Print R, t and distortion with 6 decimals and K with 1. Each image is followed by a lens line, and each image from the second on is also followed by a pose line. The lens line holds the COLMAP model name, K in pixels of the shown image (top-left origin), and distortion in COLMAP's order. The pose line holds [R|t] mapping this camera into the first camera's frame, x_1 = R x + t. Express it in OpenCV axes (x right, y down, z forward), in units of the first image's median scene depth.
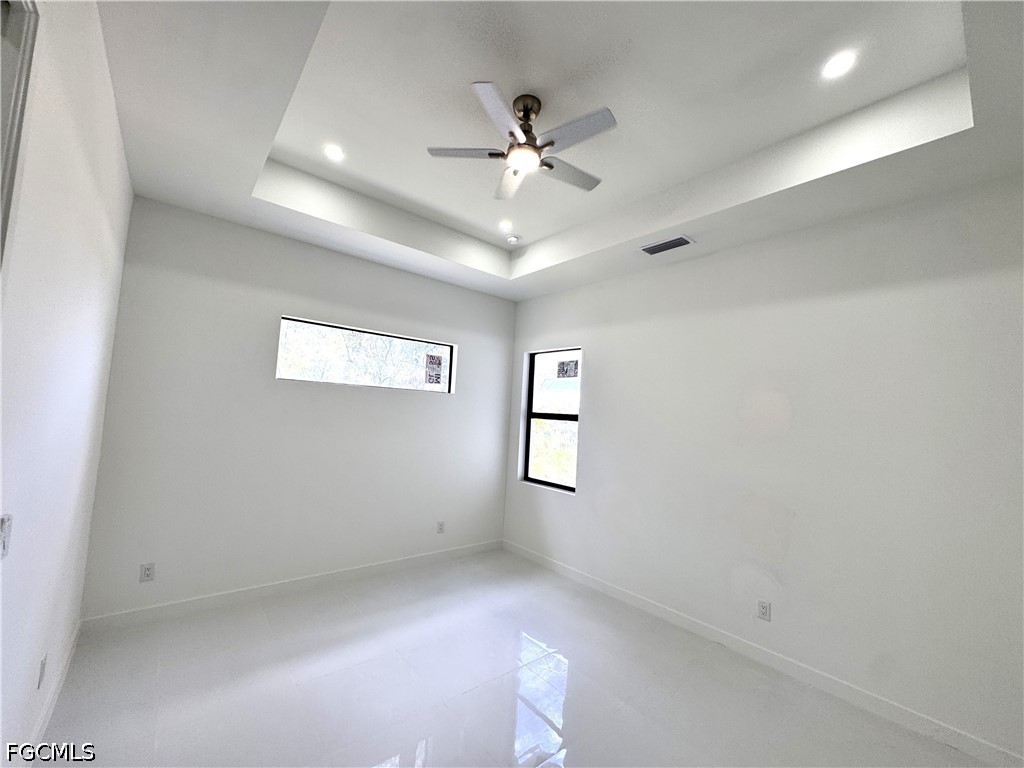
lens RADIAL K [[411.9, 0, 513.5], [0, 411.9, 384.0], [0, 0, 1]] dist [0.000421, 0.000333]
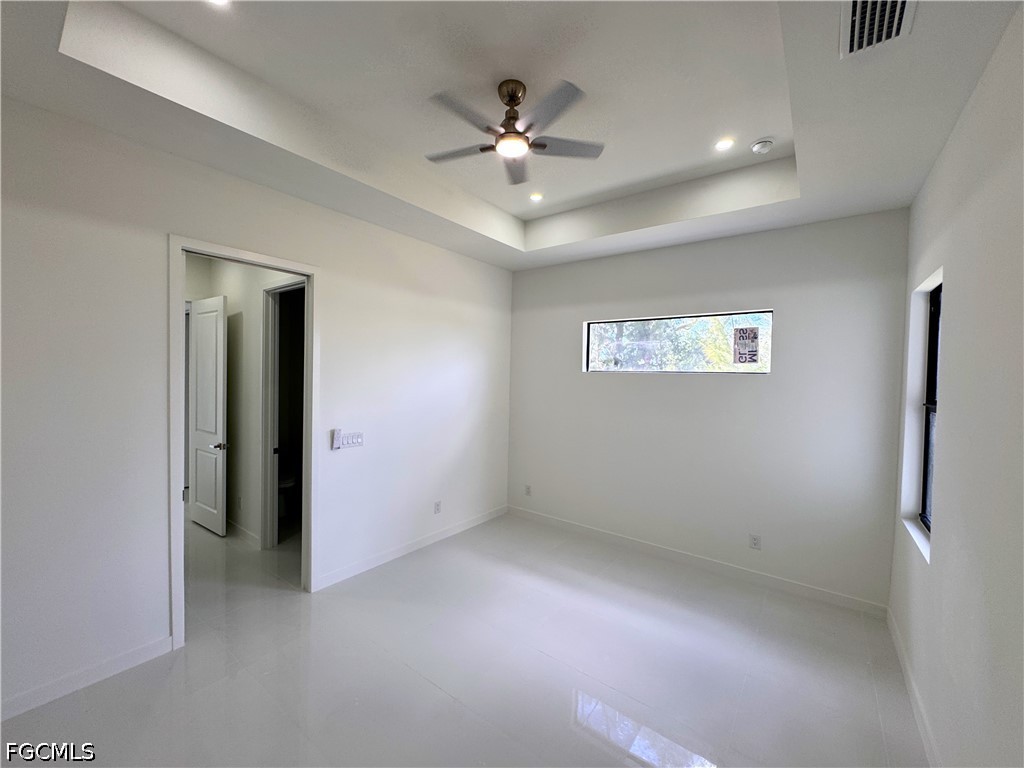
lens RADIAL K [[411.9, 0, 513.5], [0, 411.9, 384.0], [0, 0, 1]] dist [0.000421, 0.000333]
pose [[0.237187, -0.036927, -0.970762, 0.488577], [0.045931, 0.998586, -0.026763, 0.041558], [0.970378, -0.038241, 0.238548, 0.360537]]
